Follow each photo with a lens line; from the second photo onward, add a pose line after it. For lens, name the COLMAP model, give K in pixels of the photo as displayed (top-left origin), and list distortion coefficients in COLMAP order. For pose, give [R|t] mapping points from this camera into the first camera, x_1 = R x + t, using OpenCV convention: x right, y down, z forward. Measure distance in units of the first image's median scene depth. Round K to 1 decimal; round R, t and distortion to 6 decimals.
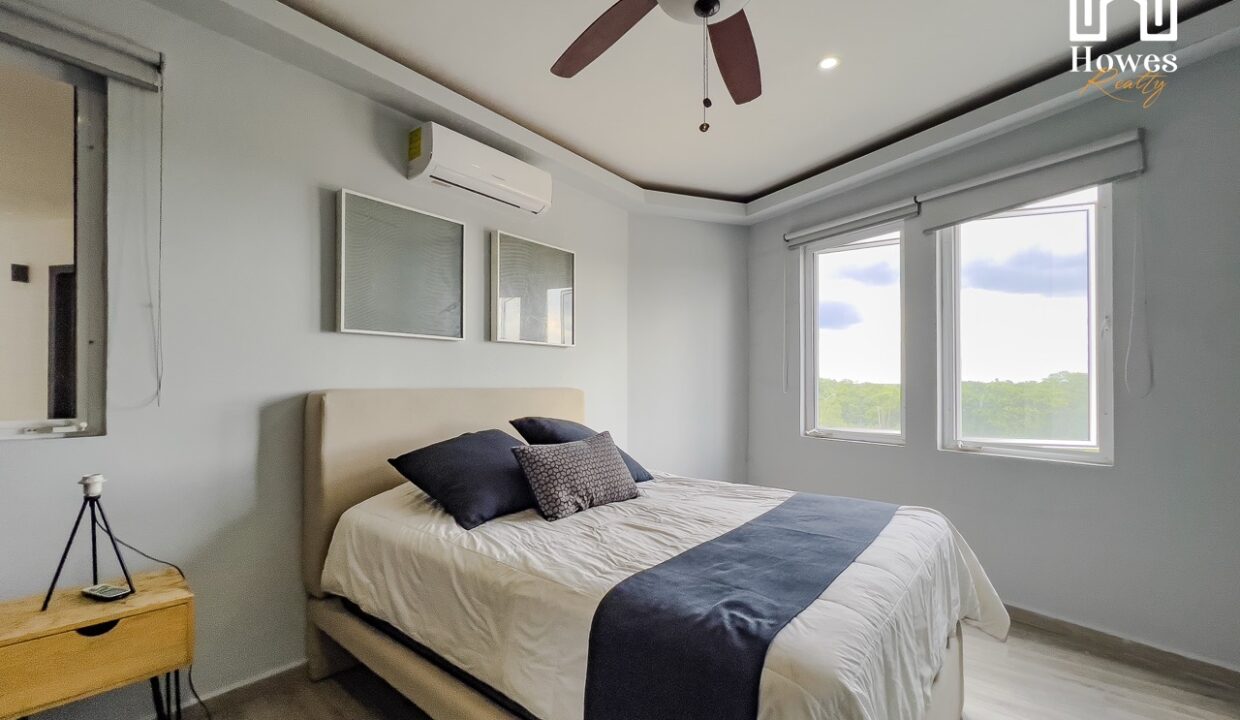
lens RADIAL K [[508.2, 0, 618.8], [0, 508.2, 378.7], [0, 0, 1]] dist [-0.000322, 0.000162]
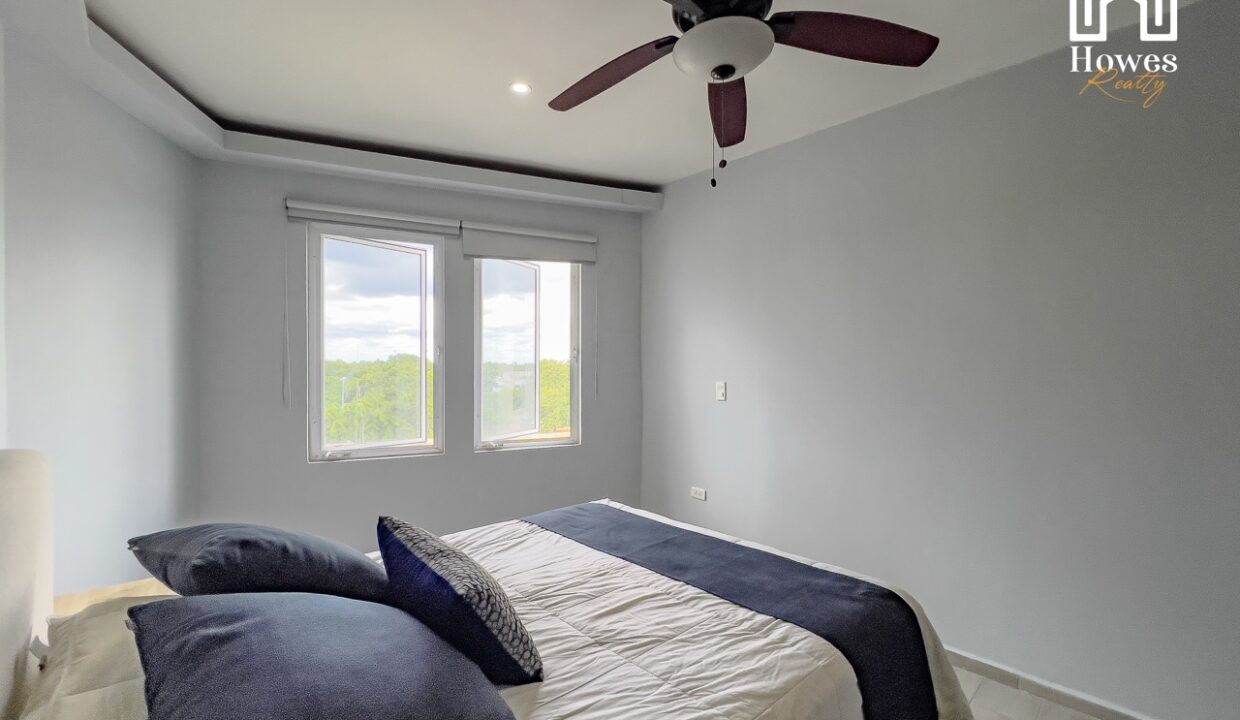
lens RADIAL K [[508.2, 0, 618.8], [0, 508.2, 378.7], [0, 0, 1]] dist [-0.000322, 0.000162]
pose [[0.147747, -0.024722, 0.988716, -0.708562], [-0.012383, 0.999563, 0.026843, -0.094508], [-0.988948, -0.016209, 0.147376, 0.821927]]
